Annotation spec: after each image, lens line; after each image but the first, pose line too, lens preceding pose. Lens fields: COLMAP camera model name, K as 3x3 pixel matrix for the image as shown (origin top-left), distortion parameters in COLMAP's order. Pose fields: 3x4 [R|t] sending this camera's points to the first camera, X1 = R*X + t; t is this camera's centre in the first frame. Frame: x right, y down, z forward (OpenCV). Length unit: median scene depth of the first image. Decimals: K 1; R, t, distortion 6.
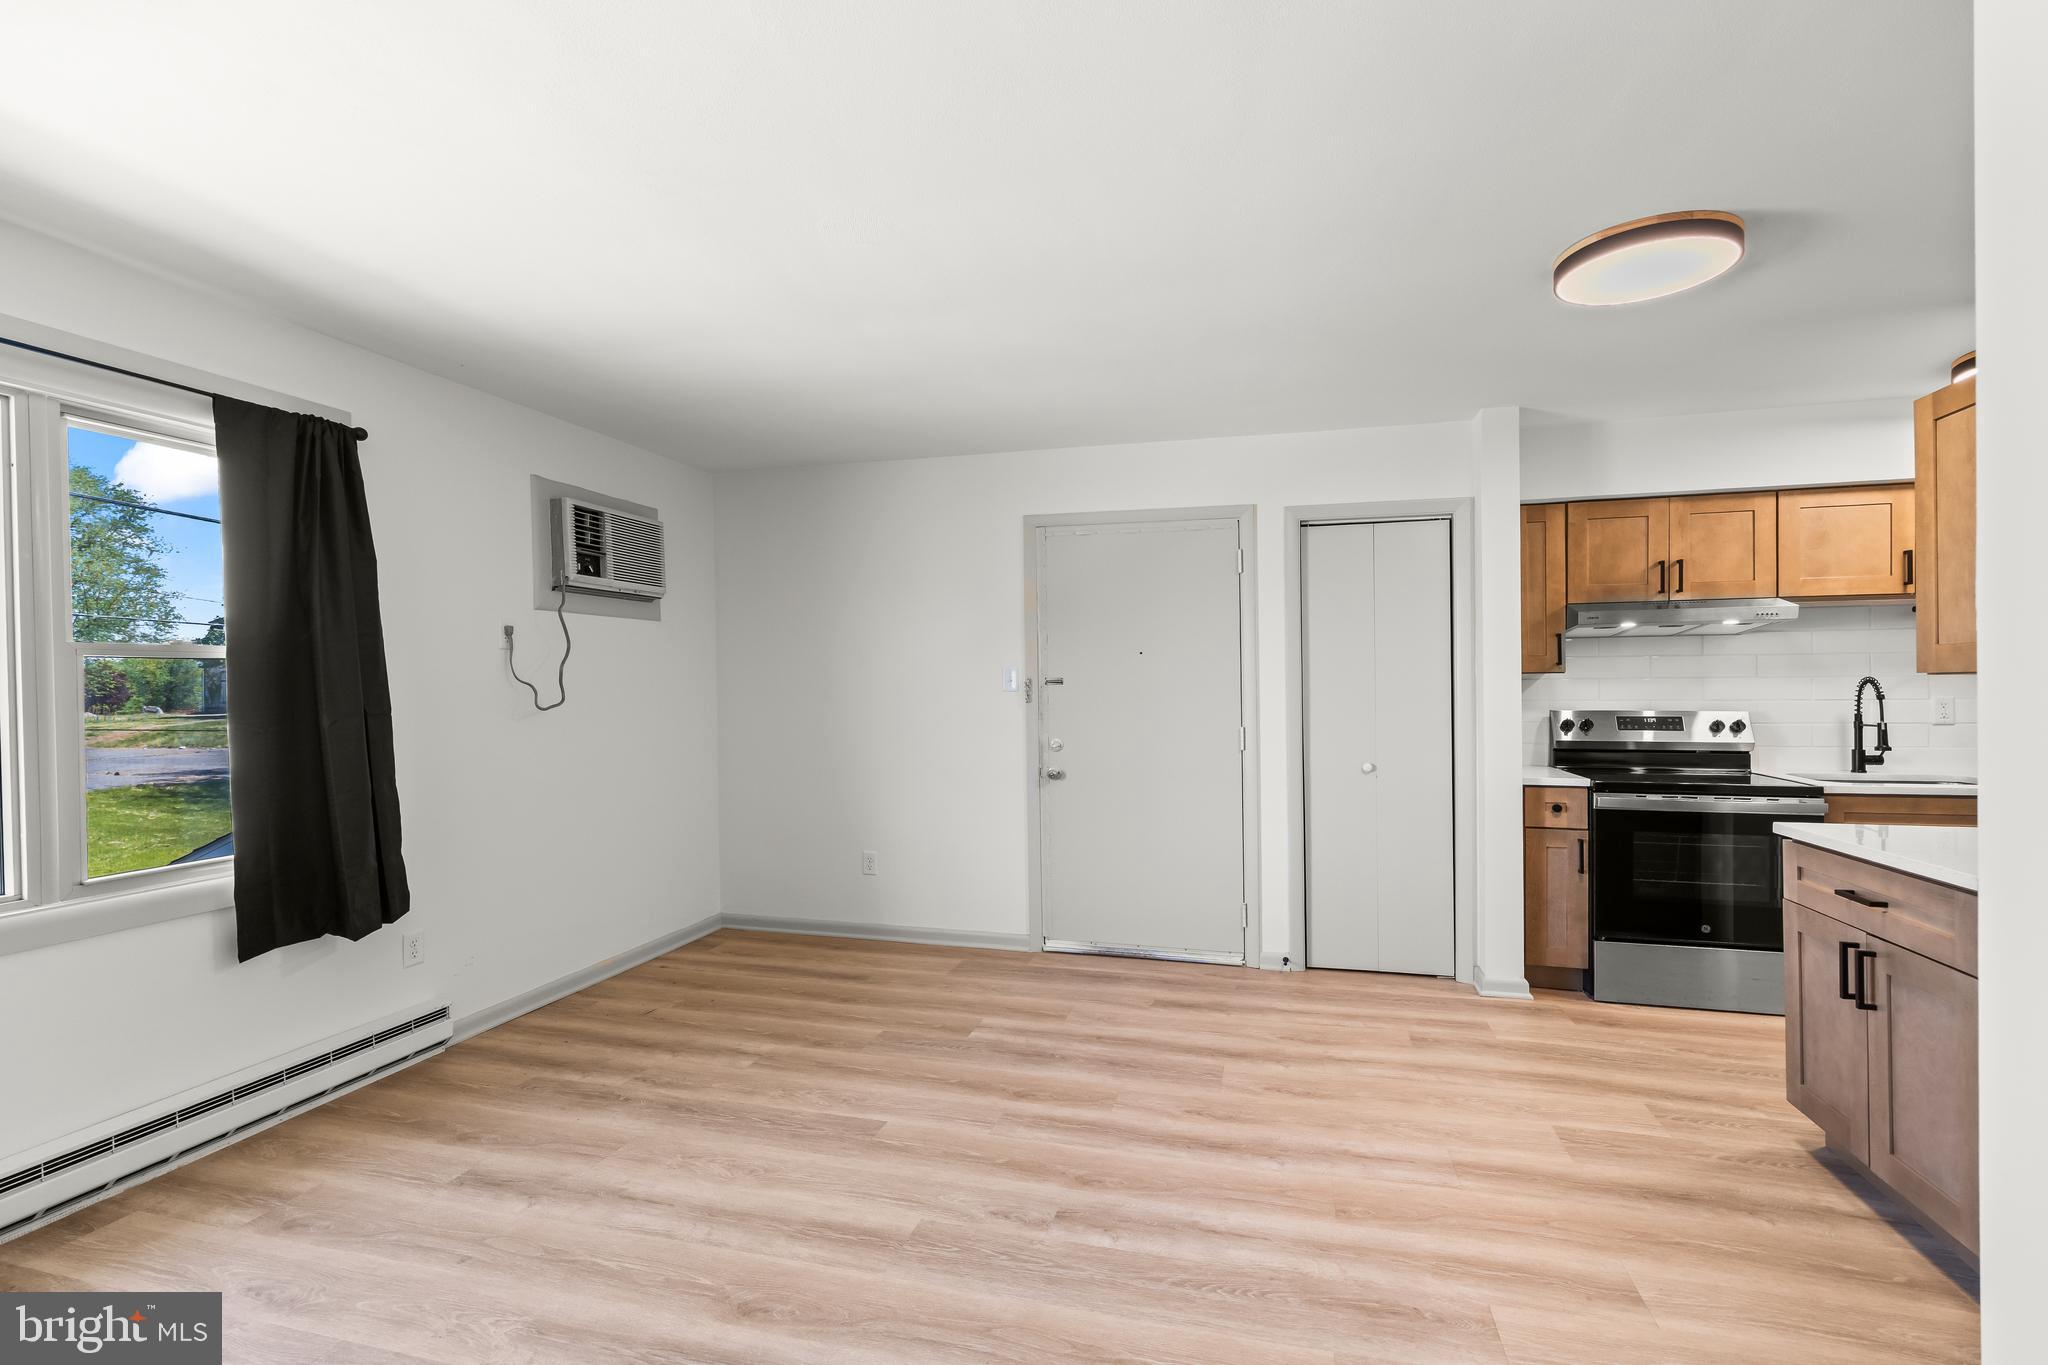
lens RADIAL K [[952.6, 0, 995.6], [0, 952.6, 692.6], [0, 0, 1]] dist [0.003106, 0.000861]
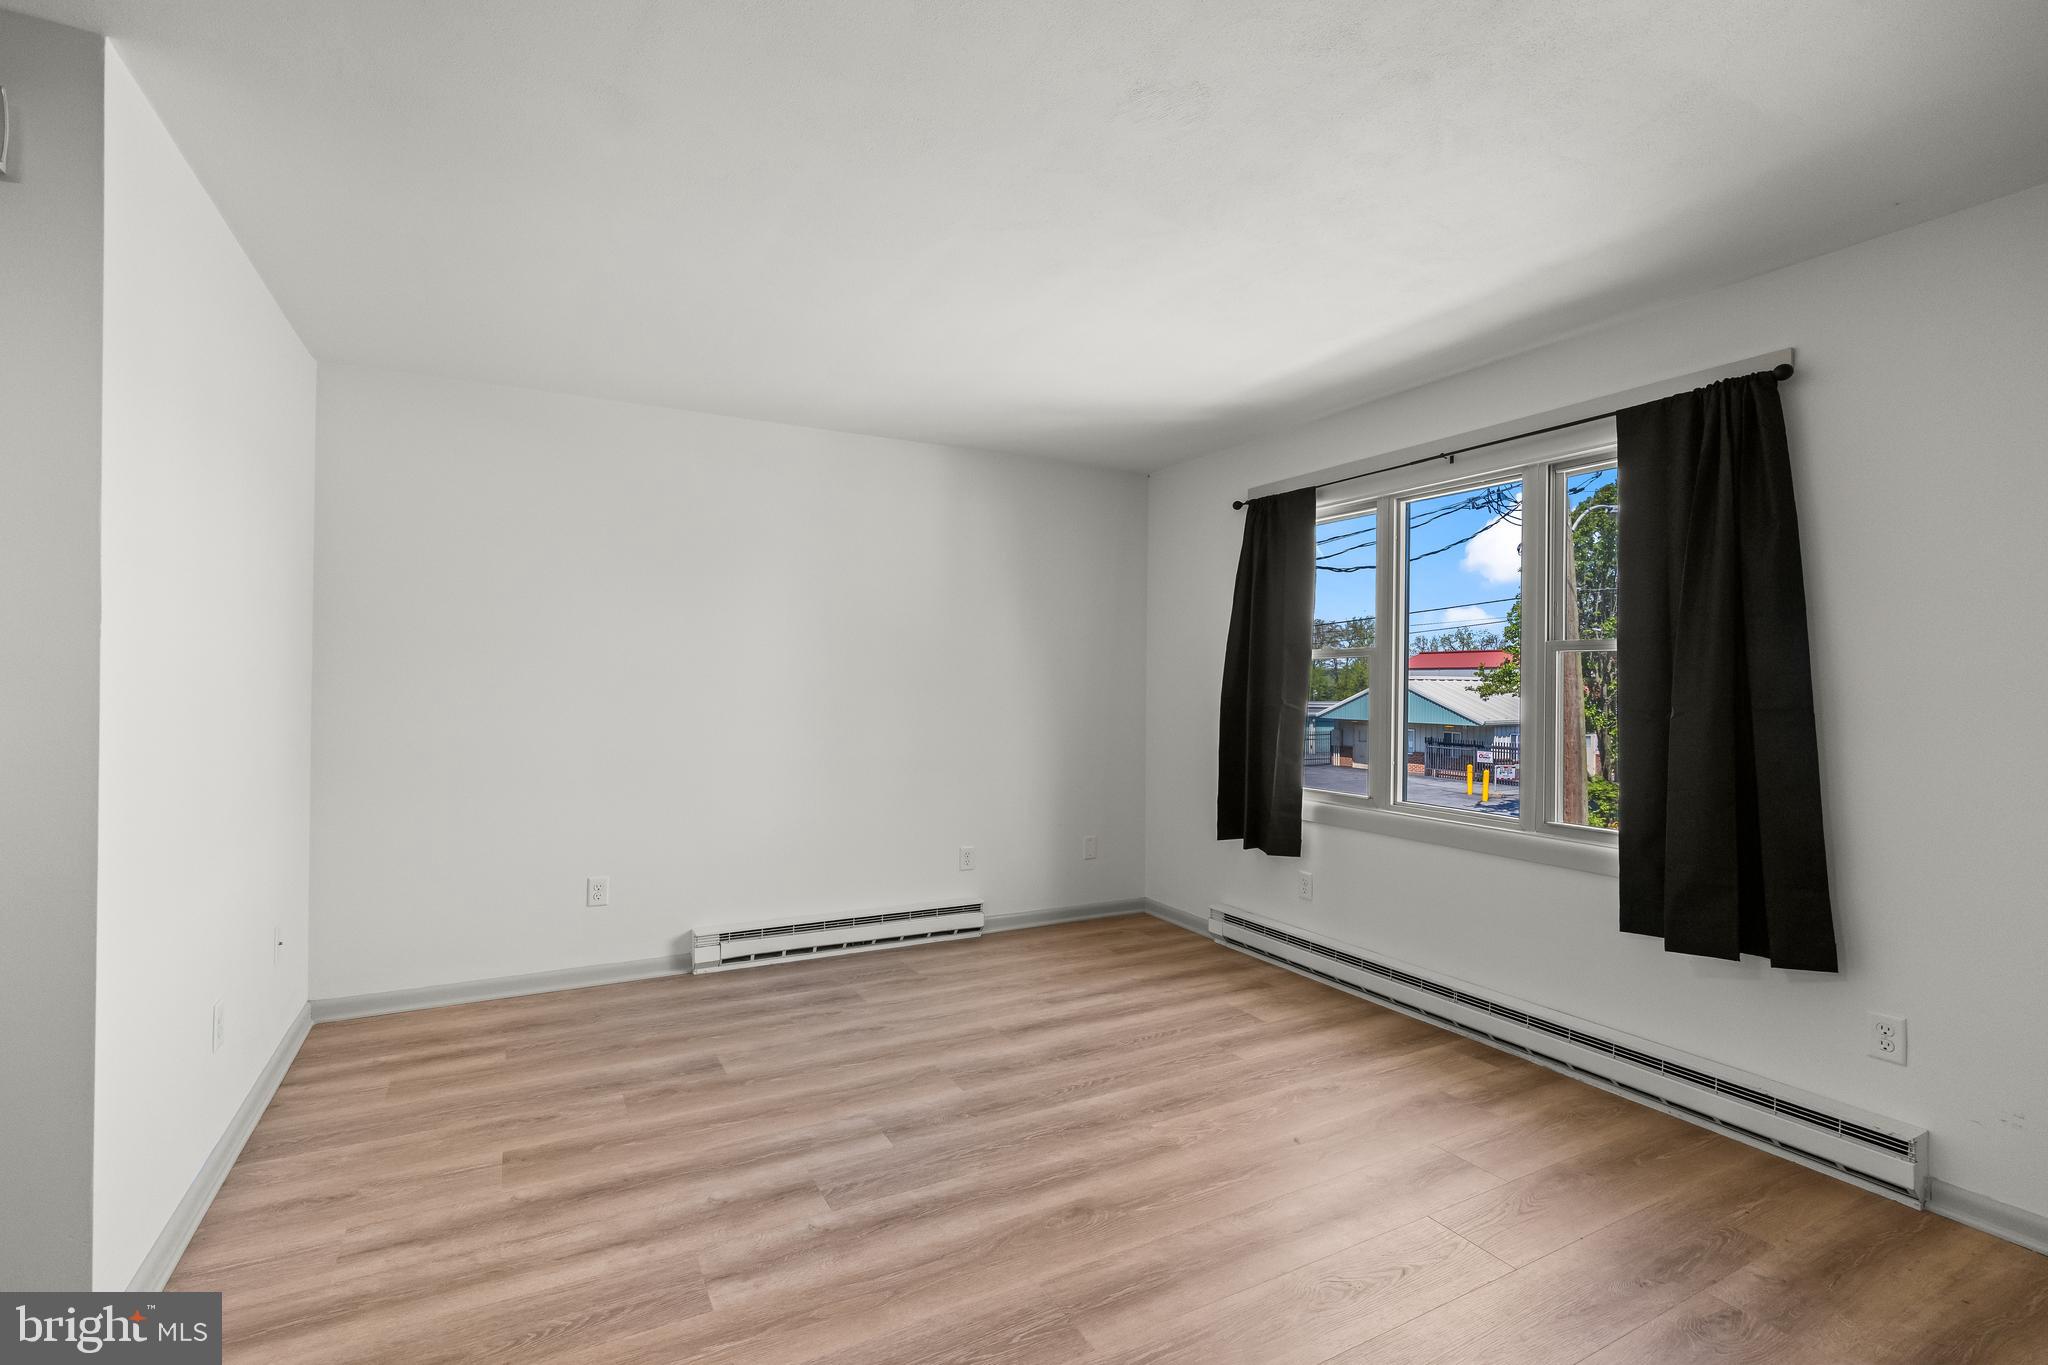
lens RADIAL K [[952.6, 0, 995.6], [0, 952.6, 692.6], [0, 0, 1]] dist [0.003106, 0.000861]
pose [[-0.730325, 0.007885, -0.683055, 0.285938], [-0.005765, 0.999827, 0.017707, 0.010439], [0.683076, 0.016870, -0.730152, 0.888340]]
